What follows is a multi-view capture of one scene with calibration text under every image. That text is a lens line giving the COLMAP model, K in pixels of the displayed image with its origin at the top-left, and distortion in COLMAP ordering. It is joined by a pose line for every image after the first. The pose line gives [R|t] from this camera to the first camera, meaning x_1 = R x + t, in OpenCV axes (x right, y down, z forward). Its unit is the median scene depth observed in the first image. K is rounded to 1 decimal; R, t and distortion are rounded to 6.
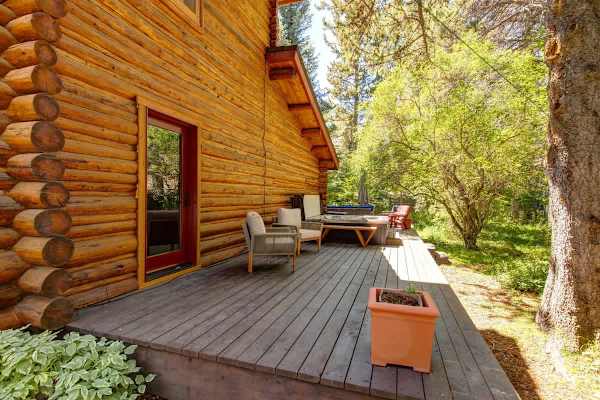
lens RADIAL K [[301.9, 0, 300.1], [0, 301.9, 201.0], [0, 0, 1]] dist [-0.001110, 0.000184]
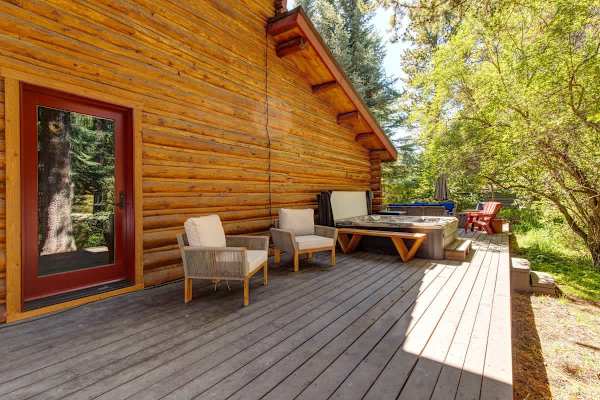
lens RADIAL K [[282.1, 0, 295.3], [0, 282.1, 186.5], [0, 0, 1]] dist [0.002642, -0.000296]
pose [[0.946533, -0.031780, -0.321039, 0.188541], [0.017494, 0.998728, -0.047285, 0.000764], [0.322133, 0.039141, 0.945885, 0.278929]]
